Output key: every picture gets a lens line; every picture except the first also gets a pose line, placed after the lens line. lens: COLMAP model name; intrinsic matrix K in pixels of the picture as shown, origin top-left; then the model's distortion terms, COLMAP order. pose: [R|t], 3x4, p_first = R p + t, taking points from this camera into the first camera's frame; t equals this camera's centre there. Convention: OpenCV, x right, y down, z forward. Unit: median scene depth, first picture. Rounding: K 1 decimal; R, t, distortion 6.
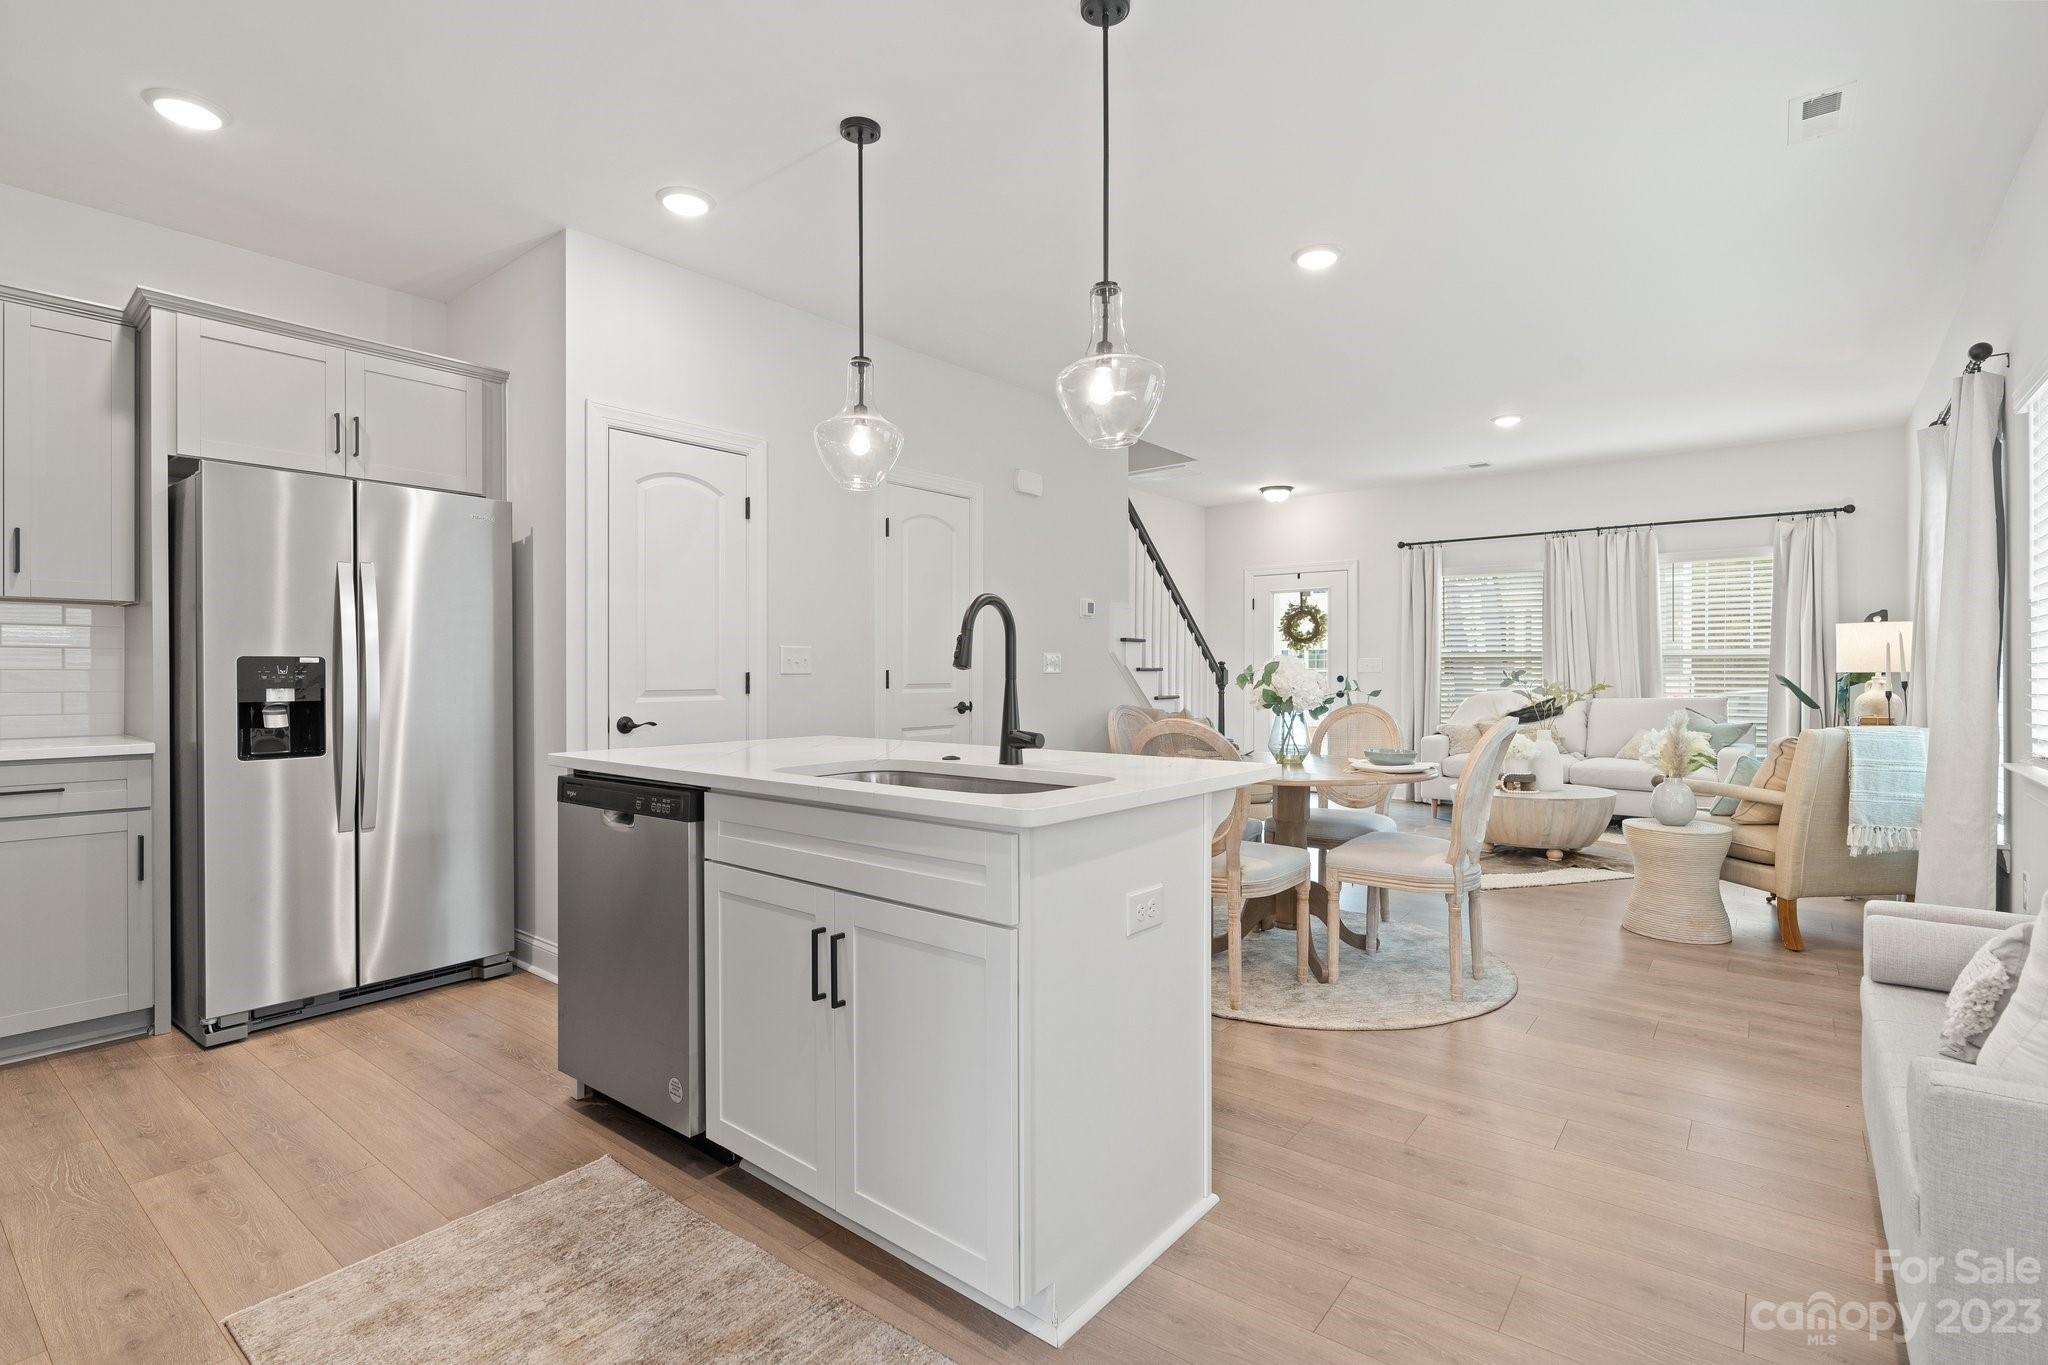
lens RADIAL K [[972.4, 0, 1024.0], [0, 972.4, 682.5], [0, 0, 1]] dist [-0.001427, -0.000299]
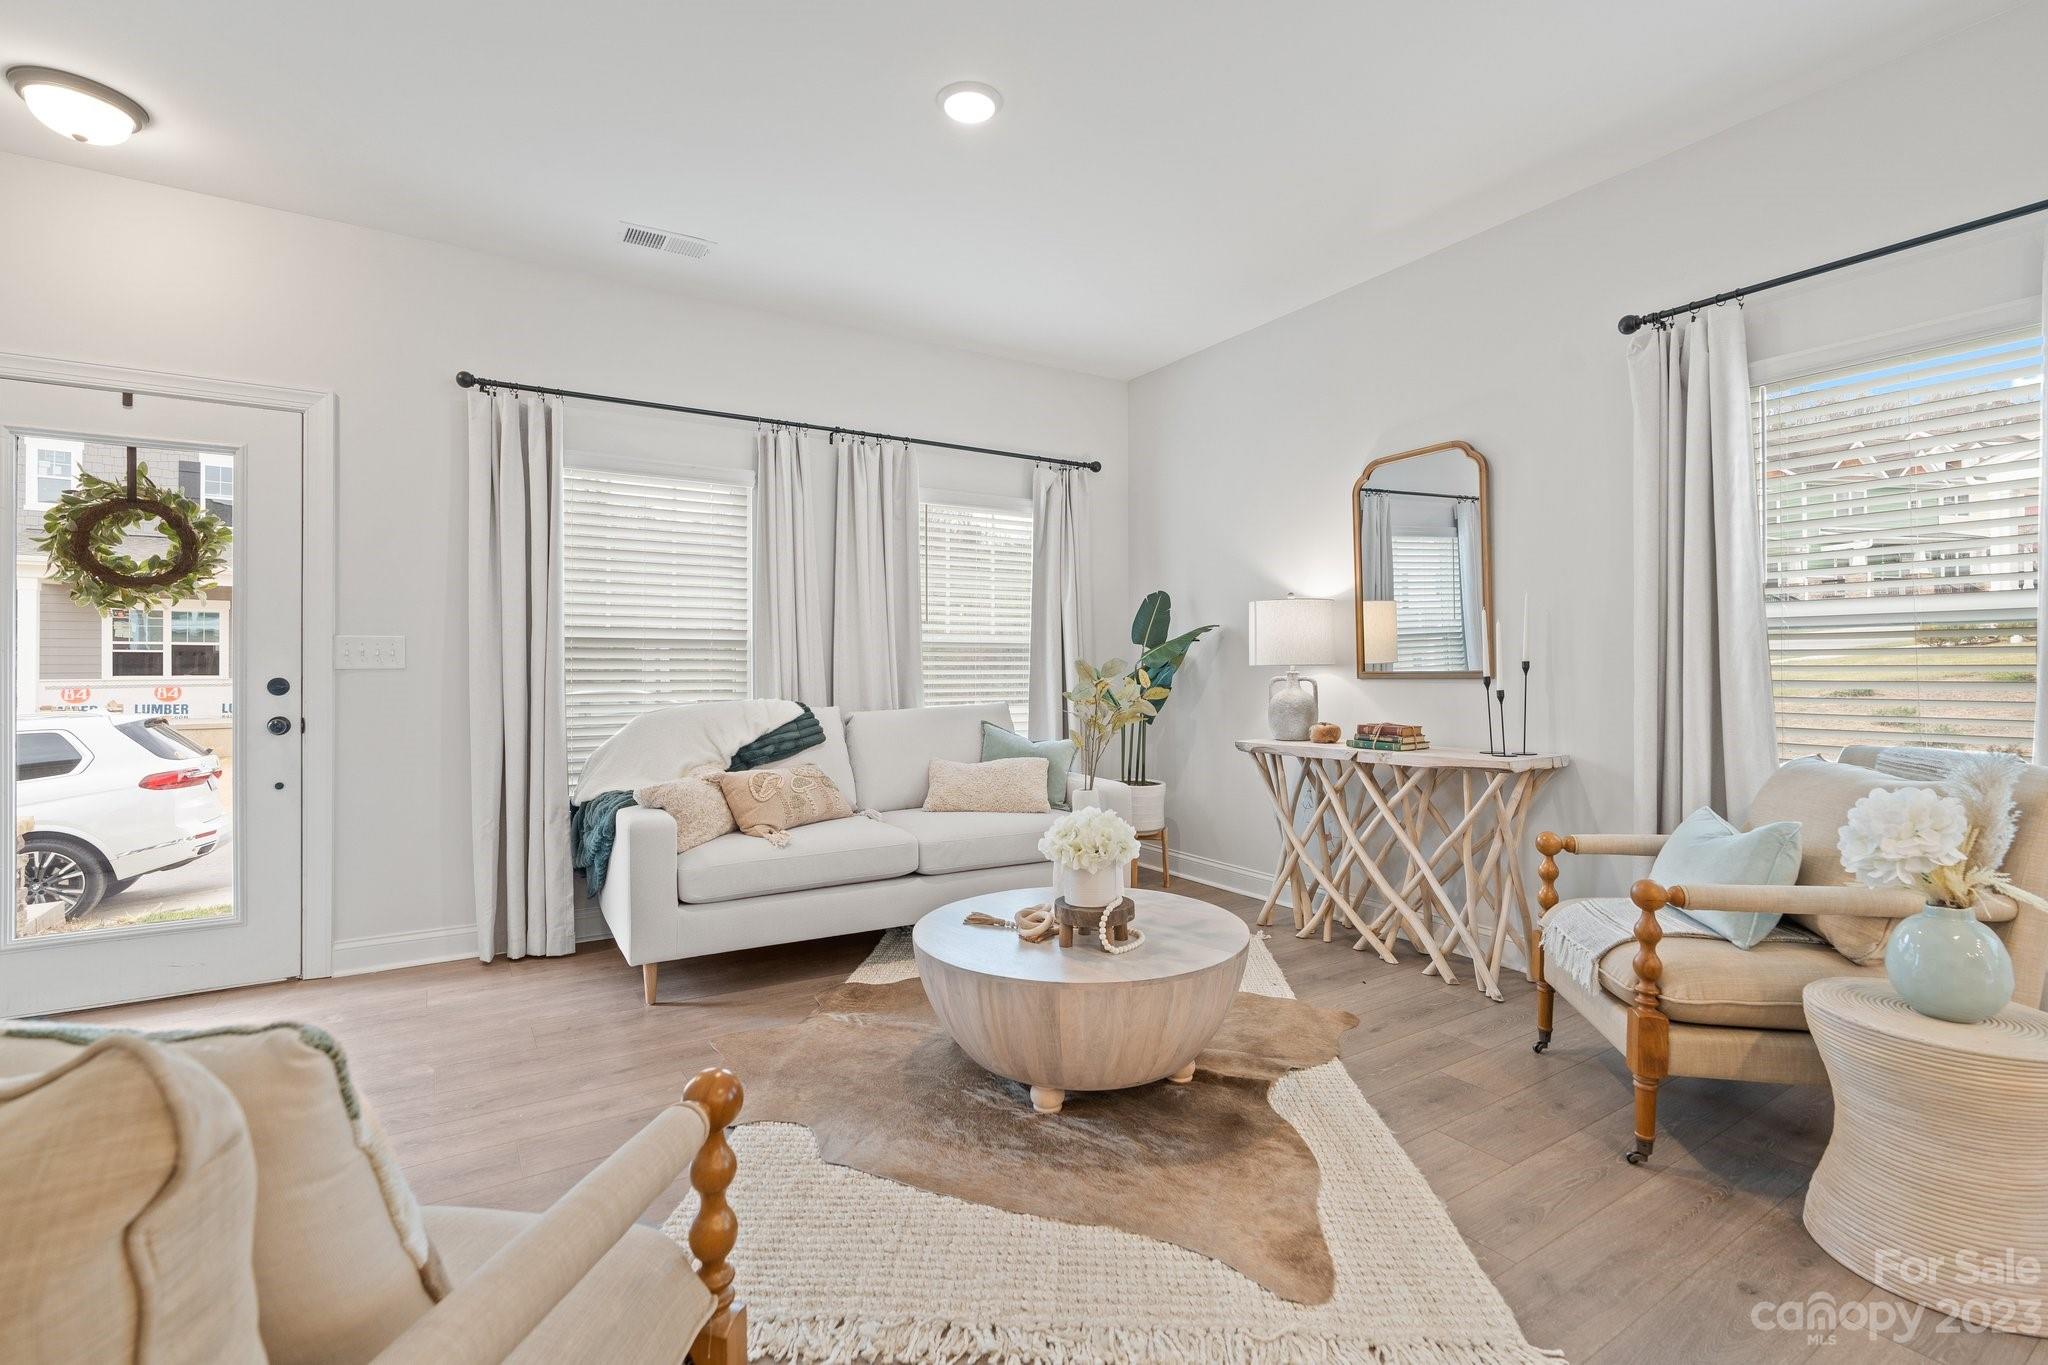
lens RADIAL K [[927.1, 0, 1020.4], [0, 927.1, 664.8], [0, 0, 1]] dist [-0.001437, 0.000677]
pose [[0.317424, 0.003444, 0.948278, 0.095054], [0.015526, 0.999840, -0.008828, -0.006581], [-0.948157, 0.017525, 0.317319, 0.843210]]
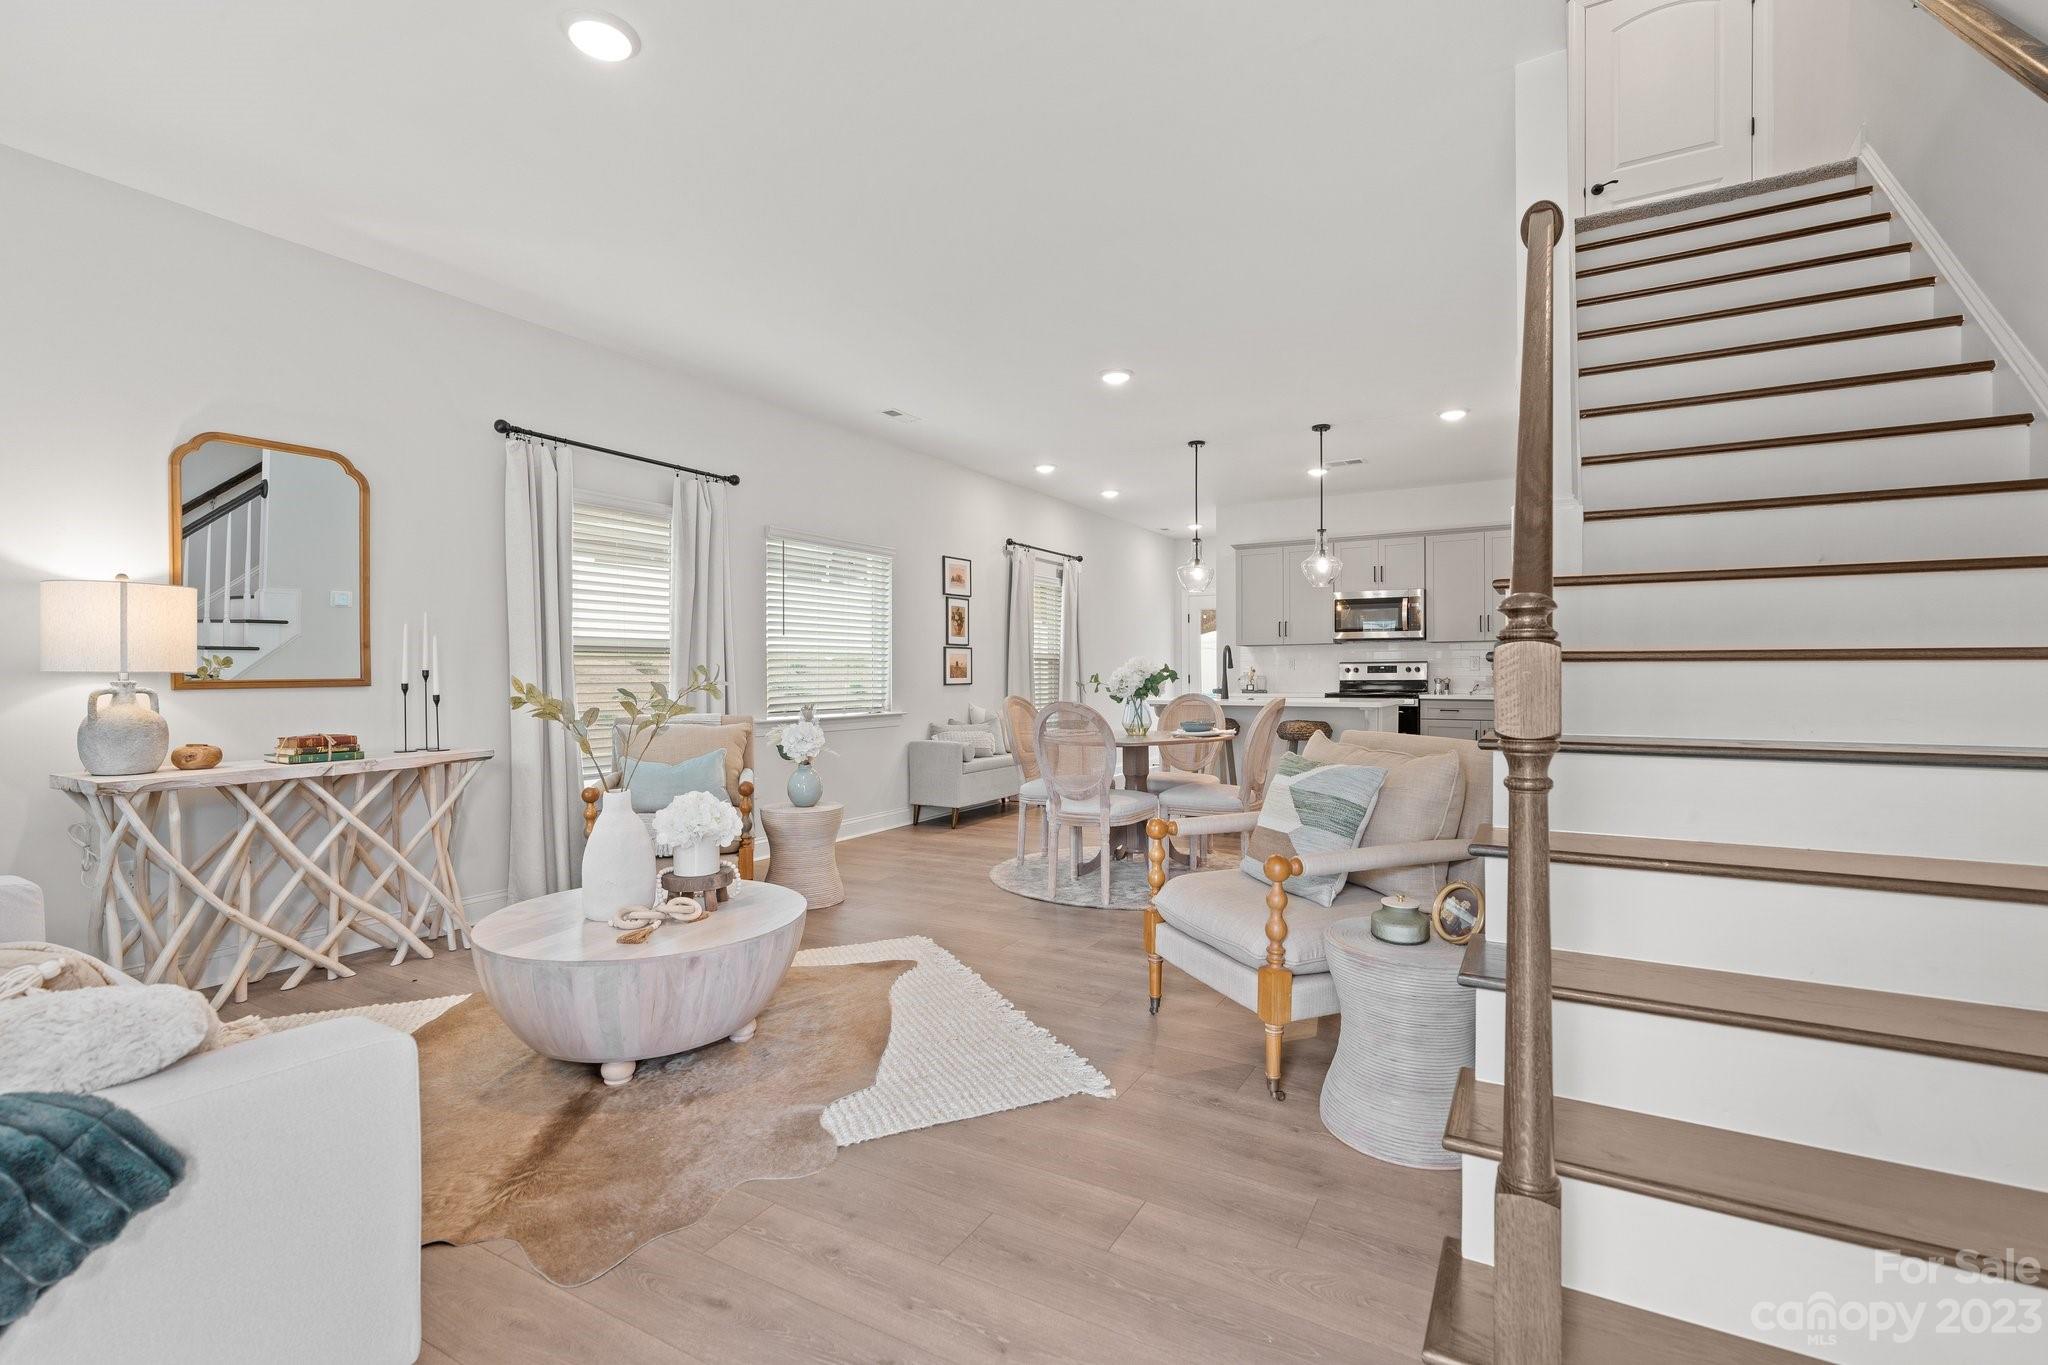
lens RADIAL K [[927.1, 0, 1047.0], [0, 927.1, 669.9], [0, 0, 1]] dist [0.005419, 0.000373]
pose [[-0.985439, 0.003842, -0.169984, 0.386694], [0.002501, 0.999964, 0.008103, -0.012858], [0.170009, 0.007560, -0.985413, 1.424475]]
